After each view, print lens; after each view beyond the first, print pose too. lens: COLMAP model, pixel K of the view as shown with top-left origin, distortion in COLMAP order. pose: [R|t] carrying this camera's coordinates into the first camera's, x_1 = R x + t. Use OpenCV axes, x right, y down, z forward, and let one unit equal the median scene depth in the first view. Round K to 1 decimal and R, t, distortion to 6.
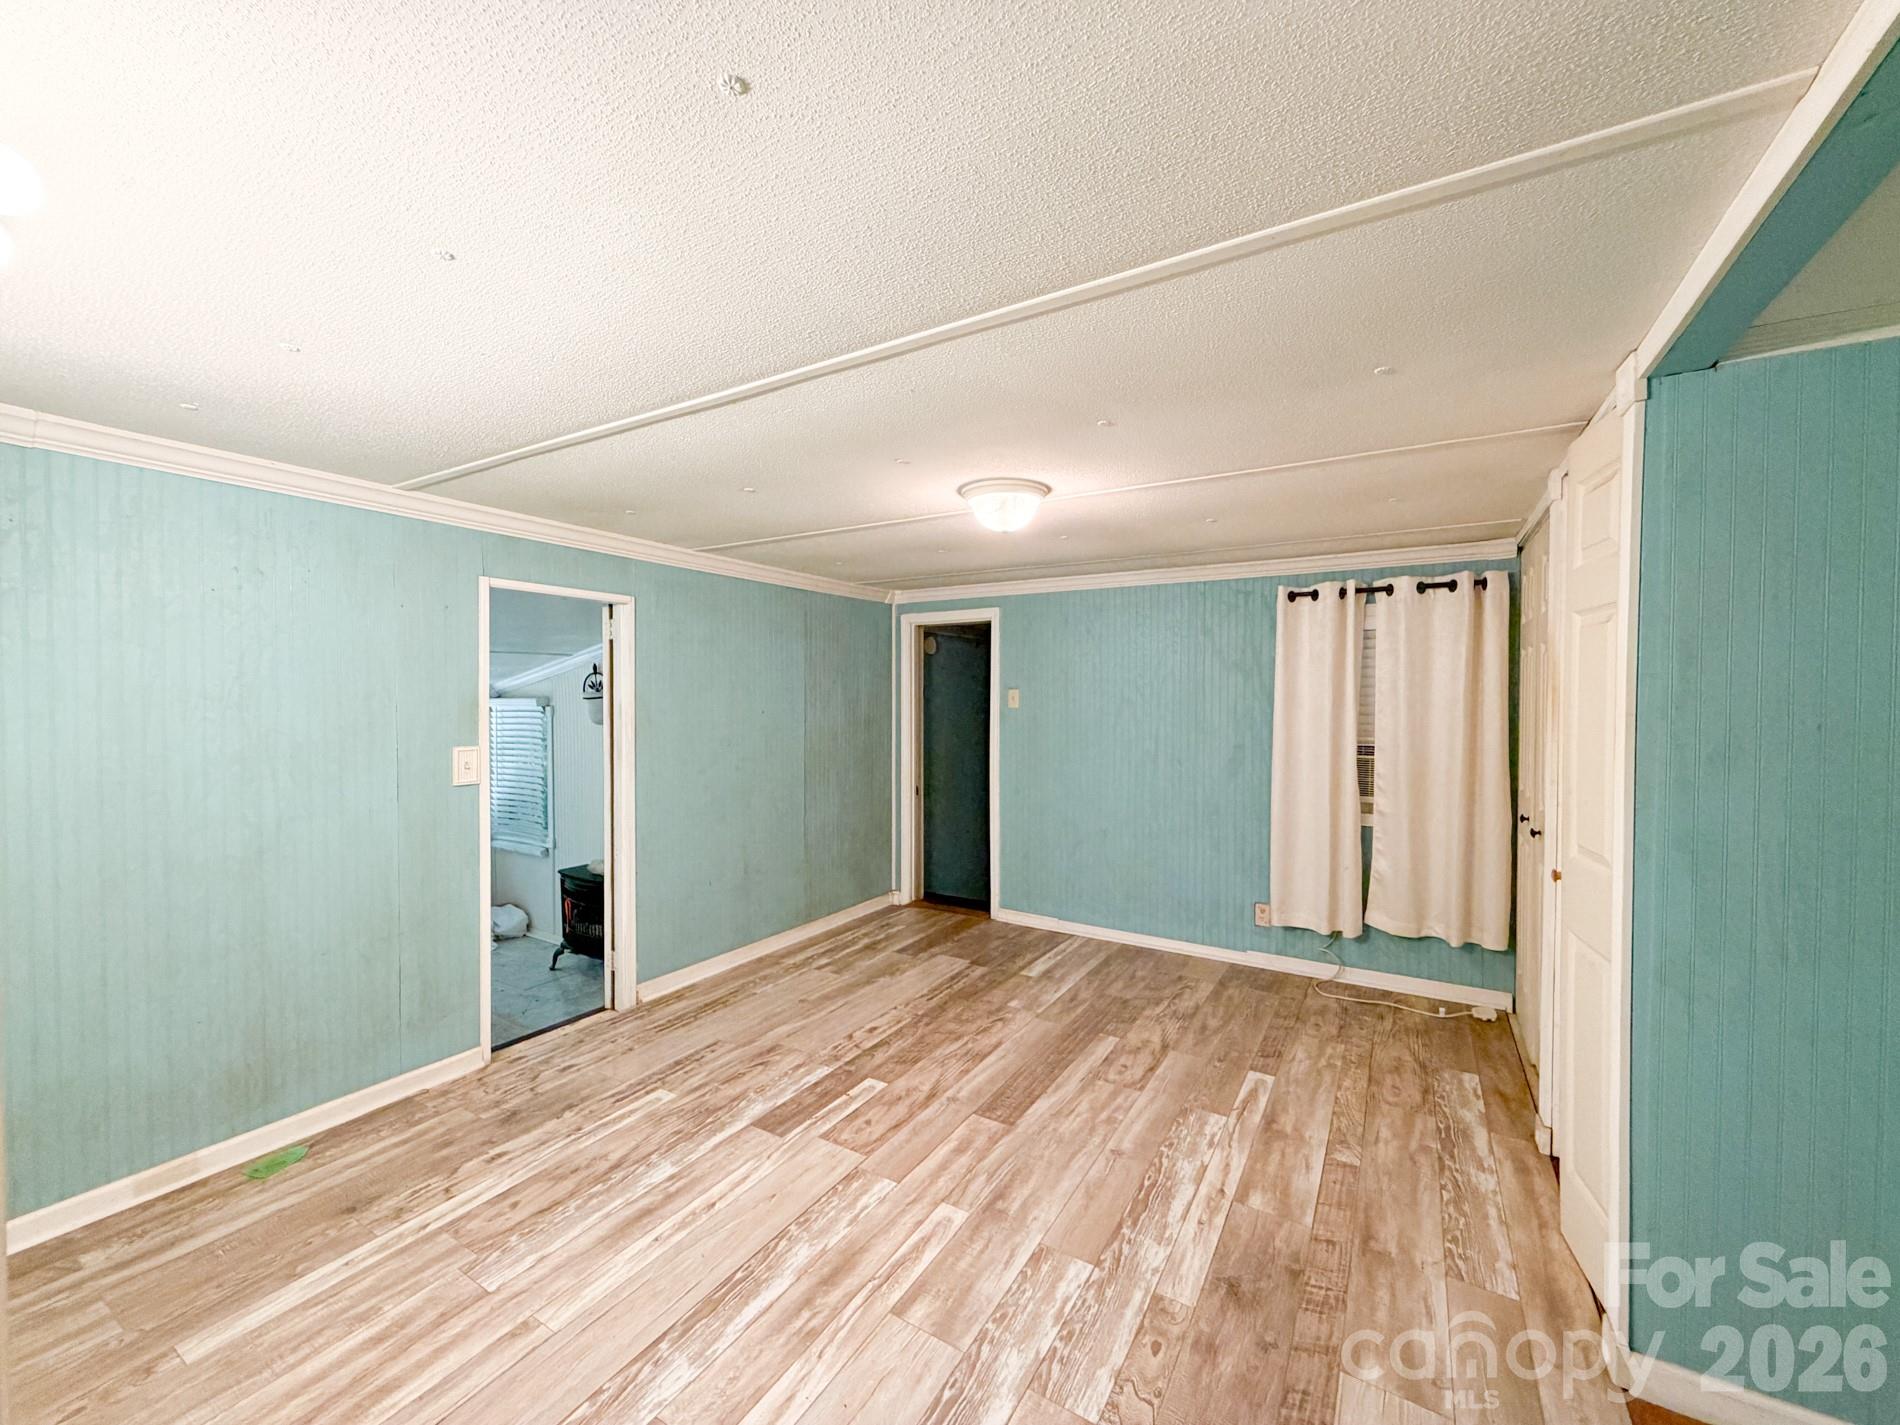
lens RADIAL K [[761.2, 0, 936.6], [0, 761.2, 699.1], [0, 0, 1]] dist [0.001971, 0.000132]
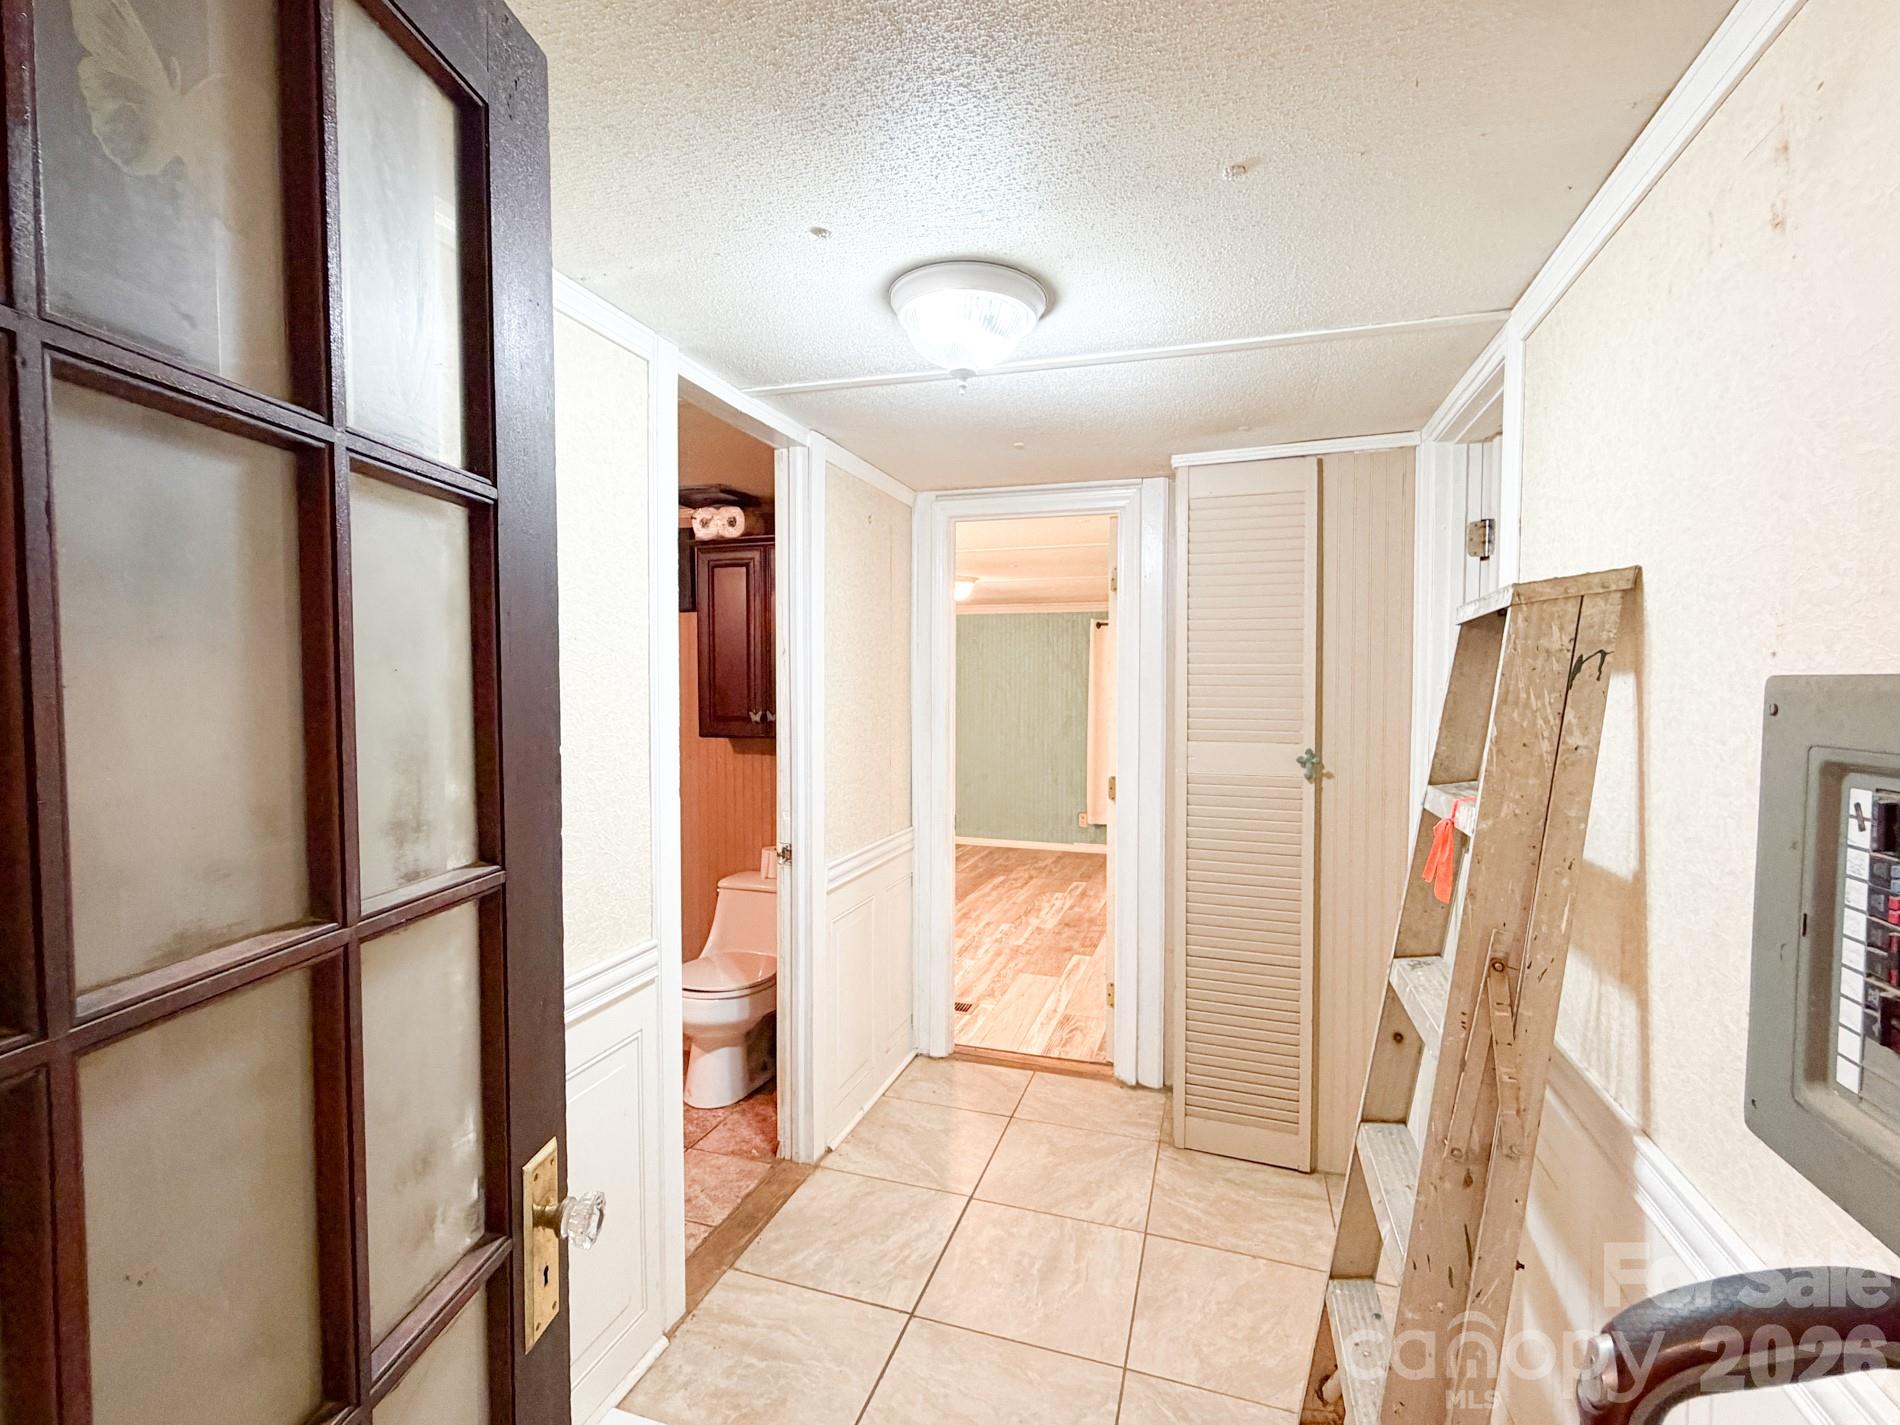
lens RADIAL K [[868.4, 0, 944.4], [0, 868.4, 713.7], [0, 0, 1]] dist [0.000083, 0.000305]
pose [[0.971727, -0.007586, 0.235986, -0.457547], [0.002116, 0.999723, 0.023422, 0.021107], [-0.236098, -0.022261, 0.971474, -1.130767]]
